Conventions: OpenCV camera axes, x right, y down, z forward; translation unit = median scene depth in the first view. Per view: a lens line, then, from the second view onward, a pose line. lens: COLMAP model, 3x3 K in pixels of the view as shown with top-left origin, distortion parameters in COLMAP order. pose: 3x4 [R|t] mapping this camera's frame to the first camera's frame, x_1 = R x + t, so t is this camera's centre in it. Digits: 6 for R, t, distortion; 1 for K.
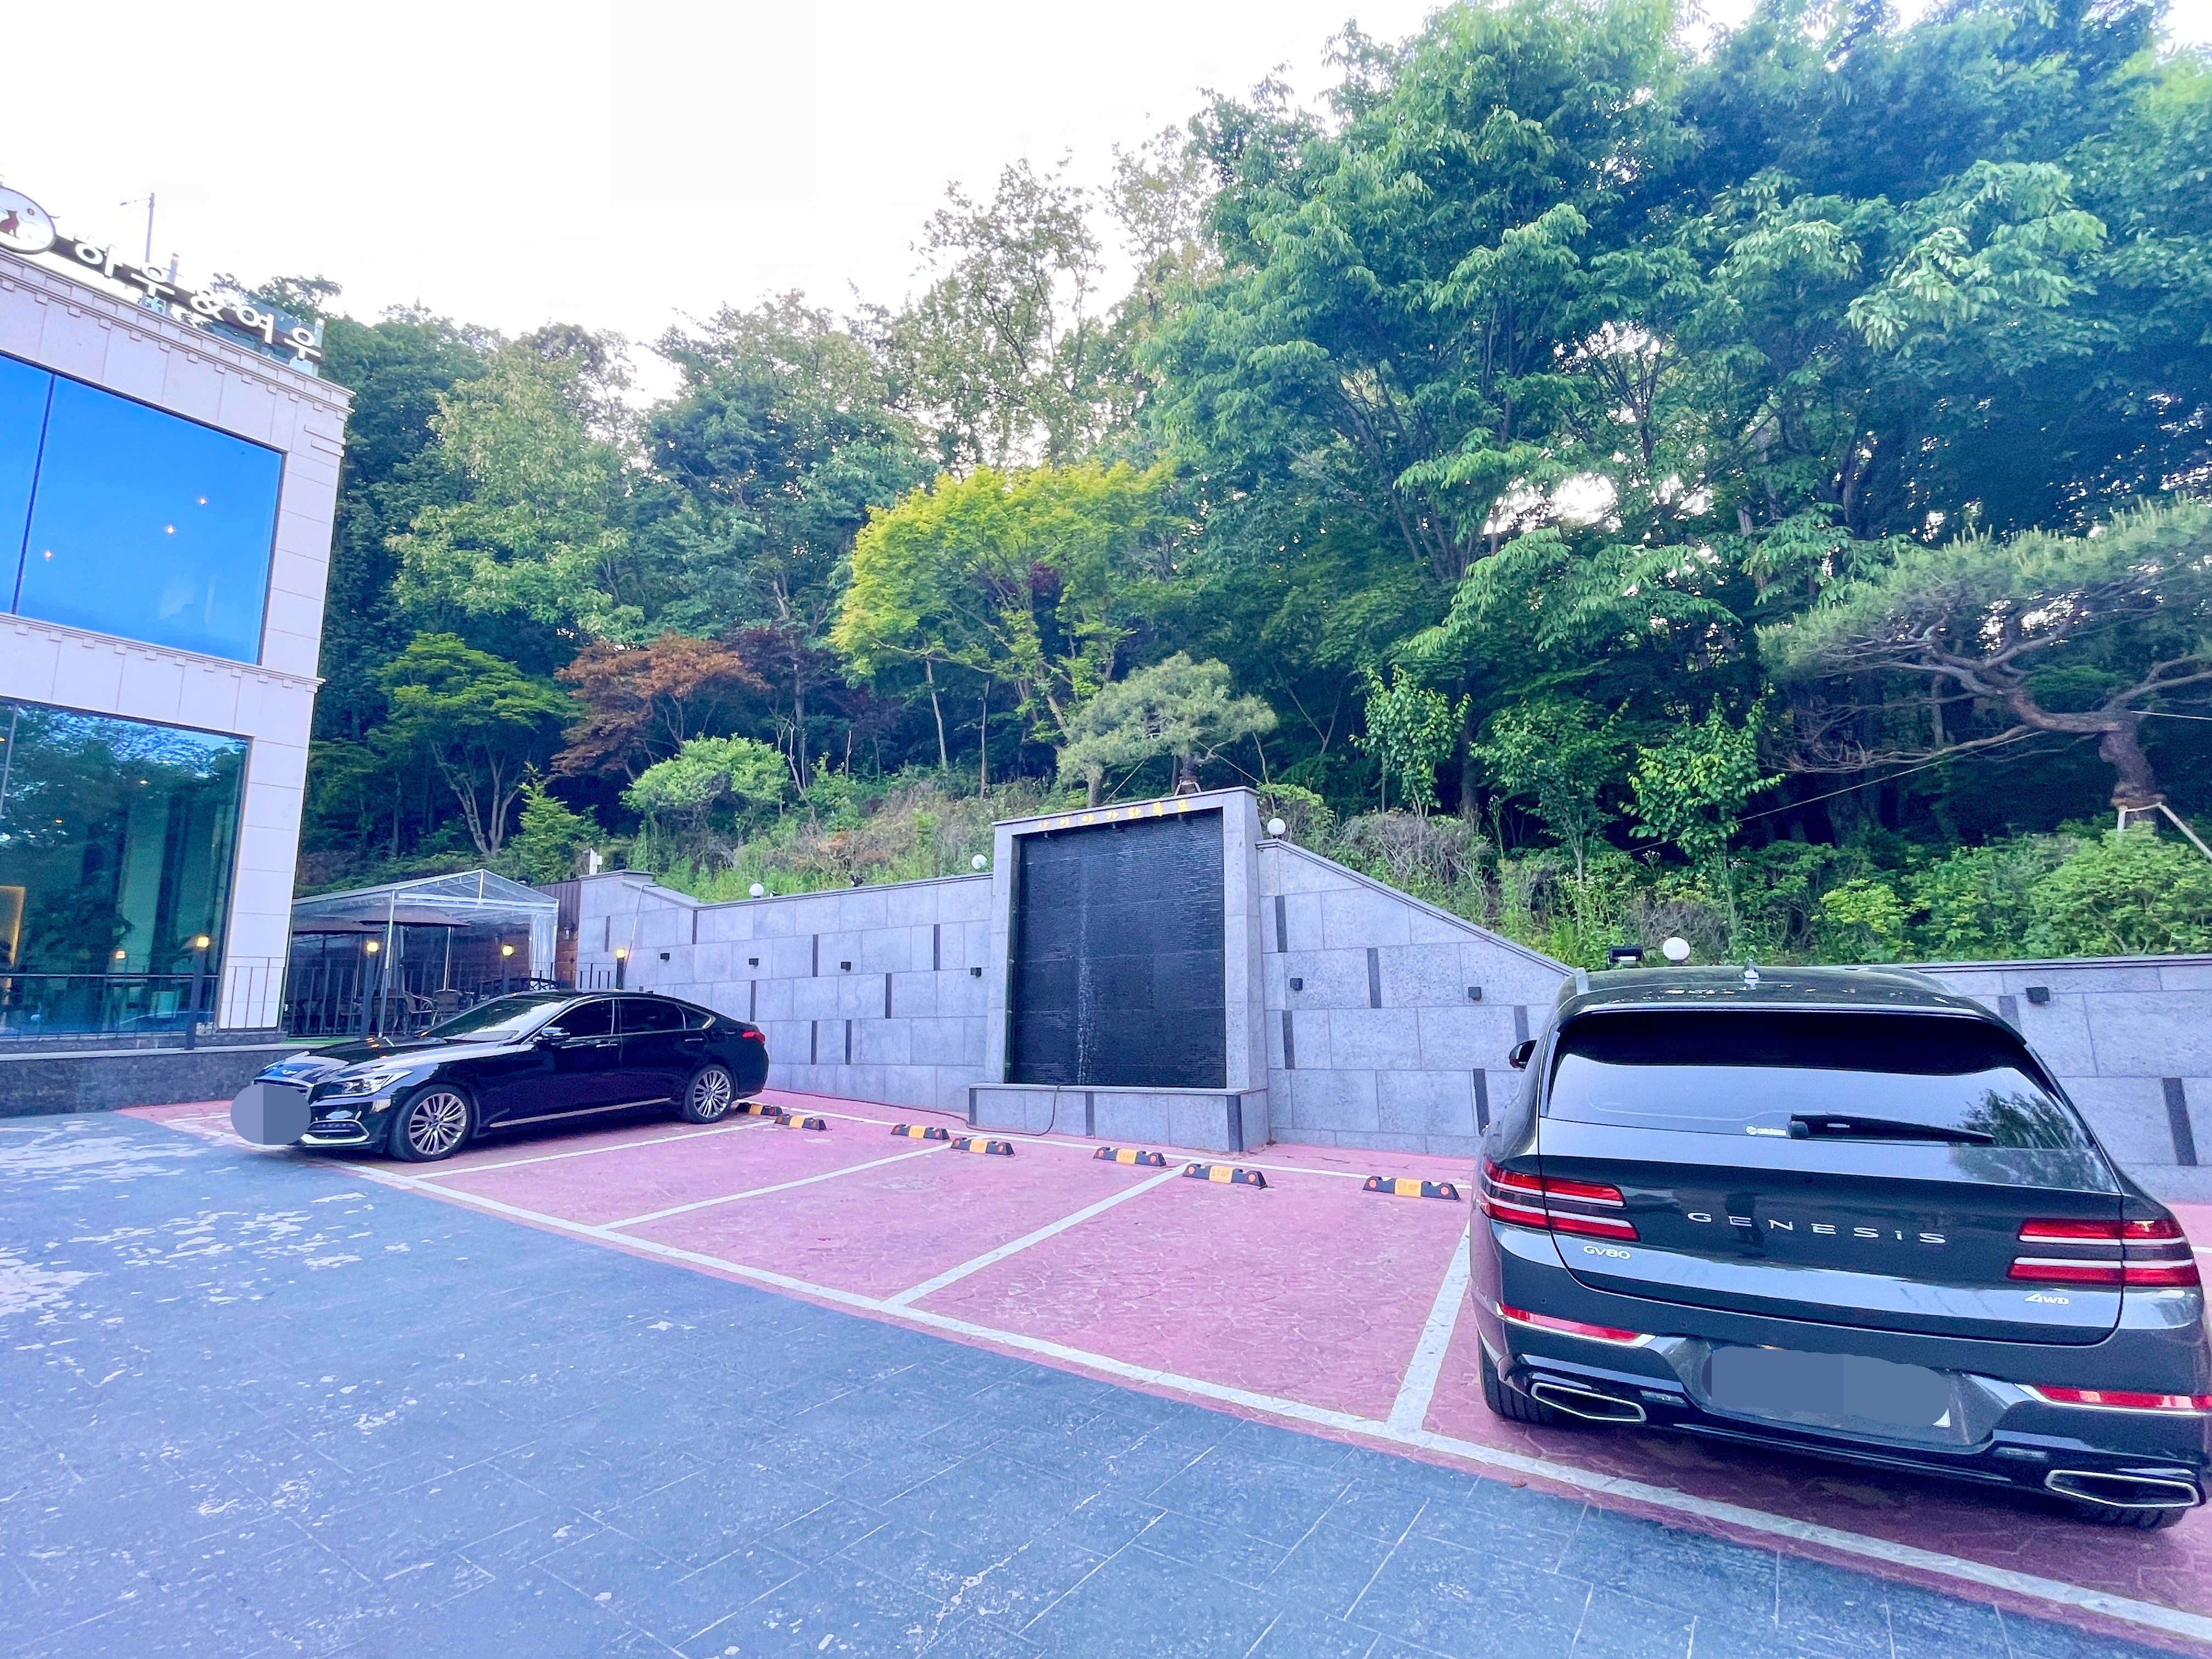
lens RADIAL K [[991.0, 0, 1104.1], [0, 991.0, 828.3], [0, 0, 1]] dist [-0.015311, -0.000512]
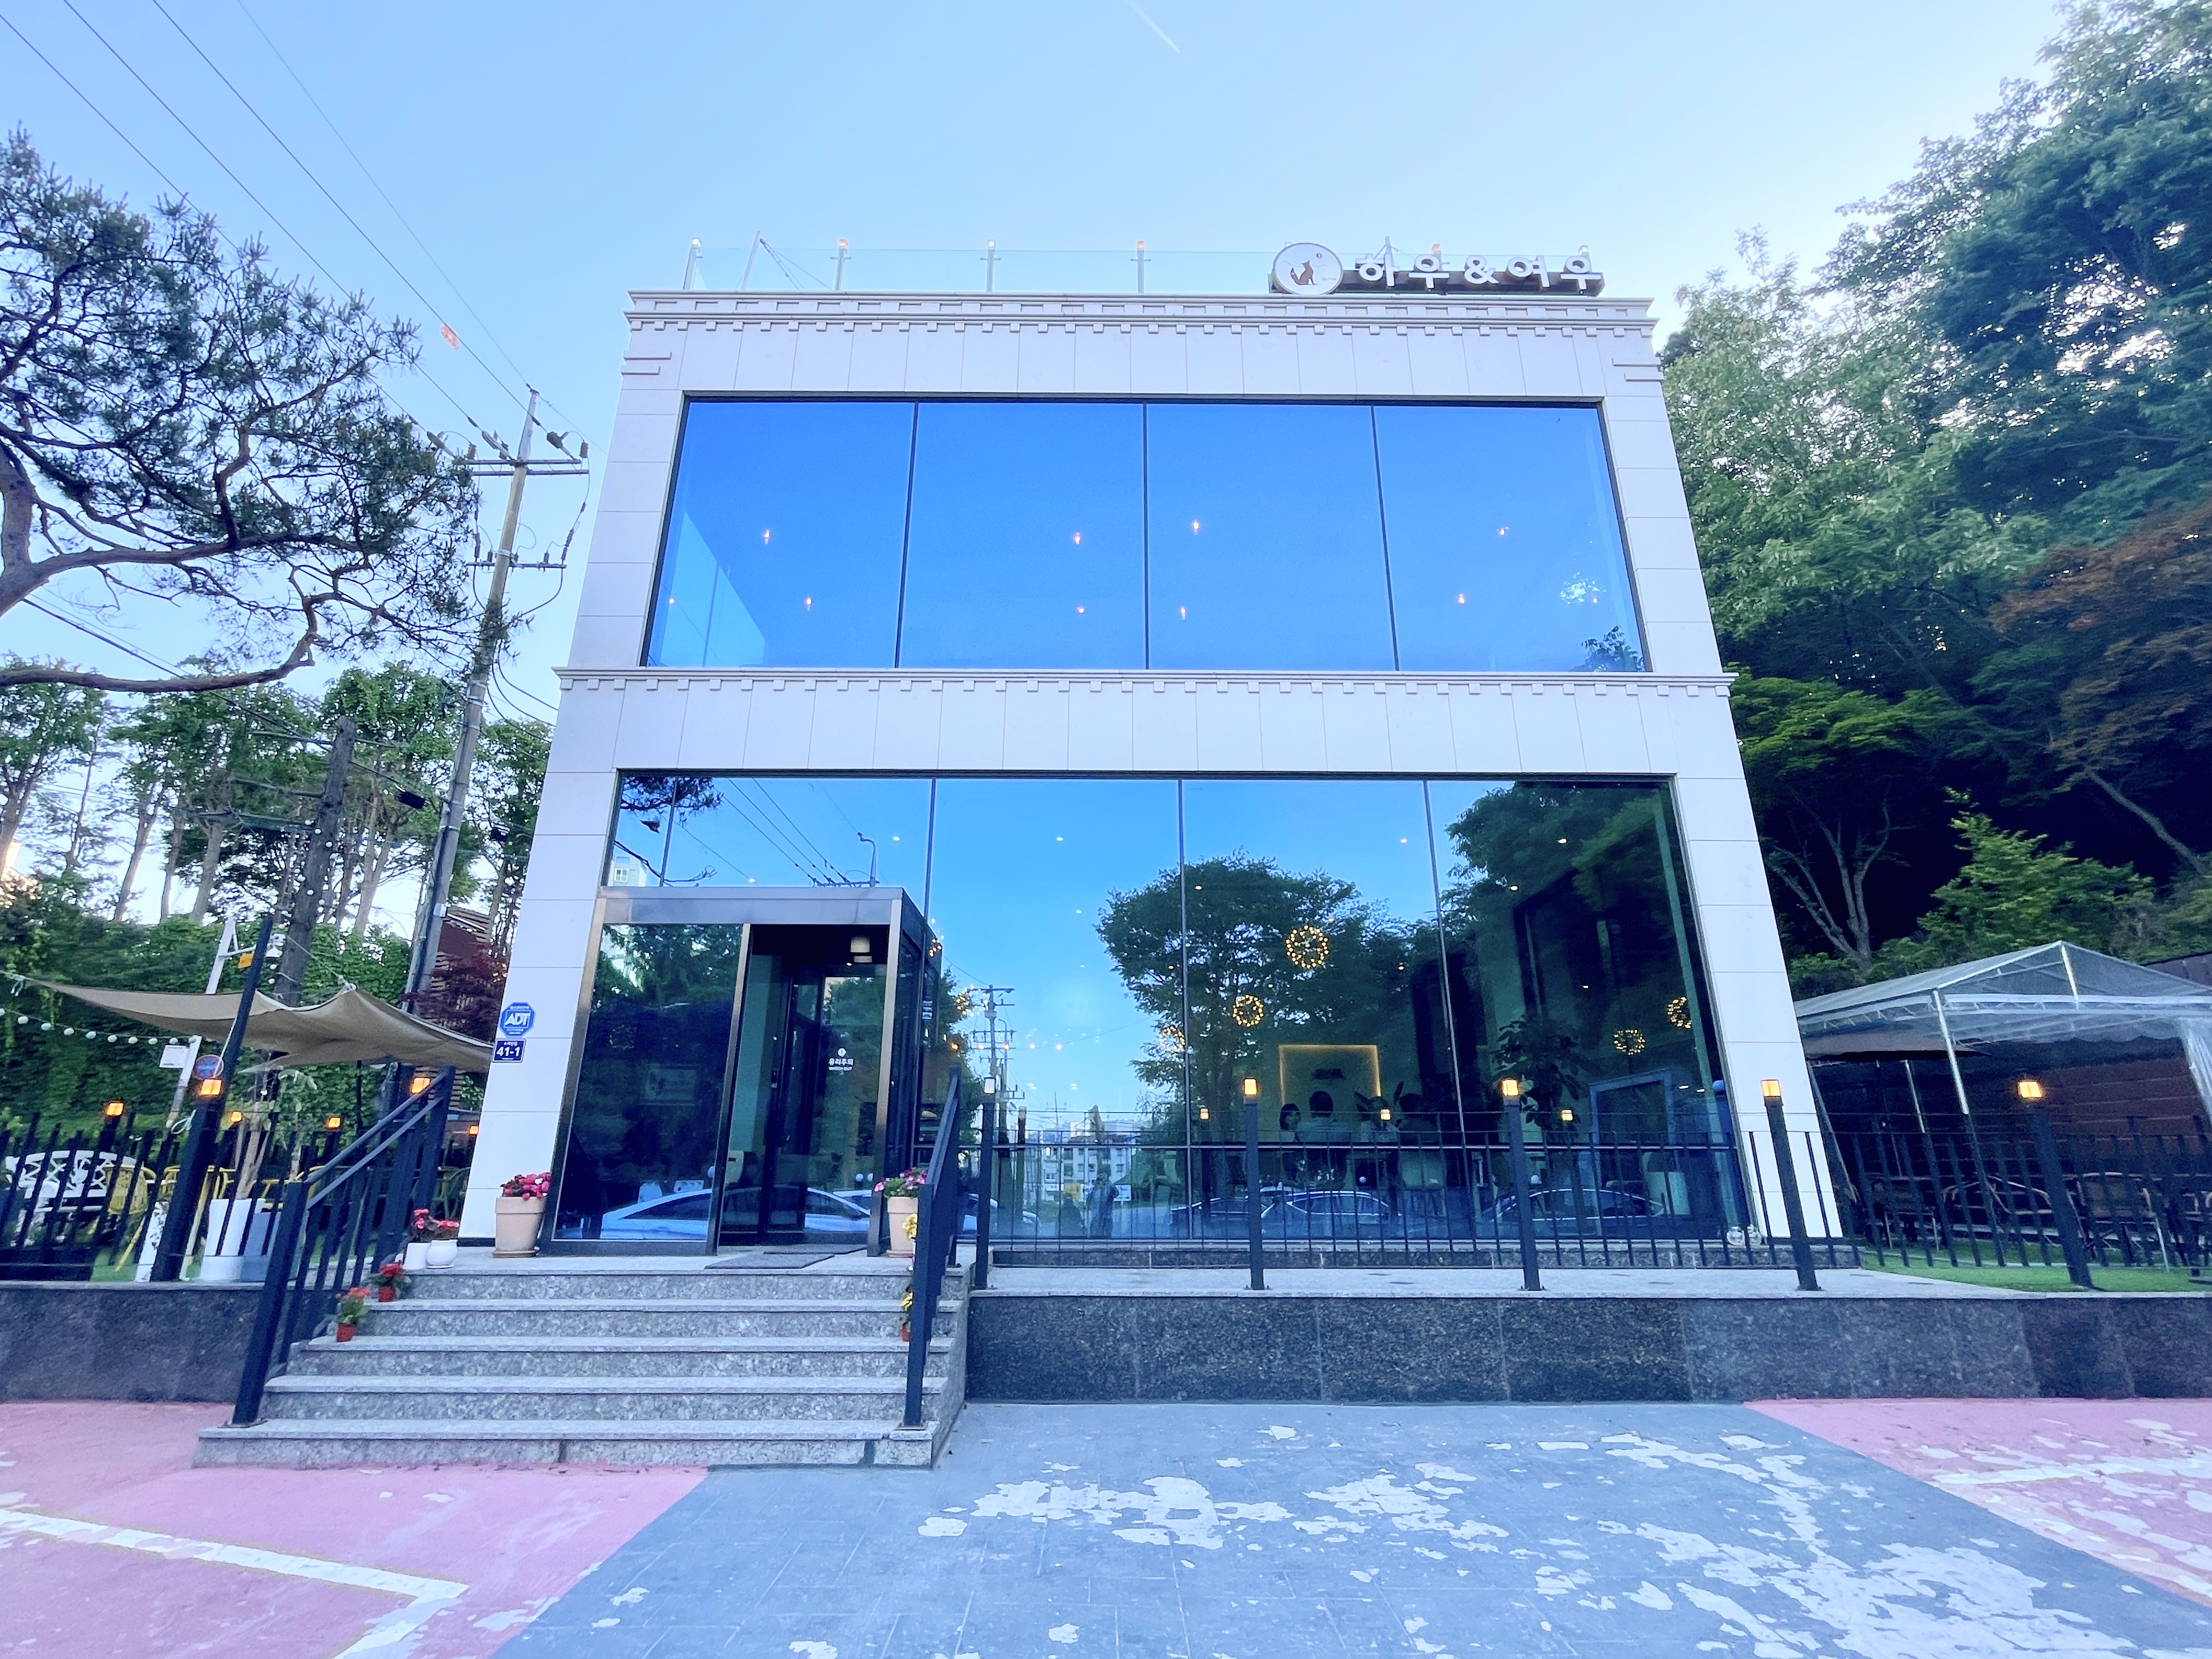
lens RADIAL K [[991.0, 0, 1113.7], [0, 991.0, 825.2], [0, 0, 1]] dist [-0.015311, -0.000512]
pose [[0.545649, -0.242510, -0.802157, -0.540811], [0.116865, 0.969879, -0.213721, 0.039145], [0.829825, 0.022873, 0.557555, 0.305575]]
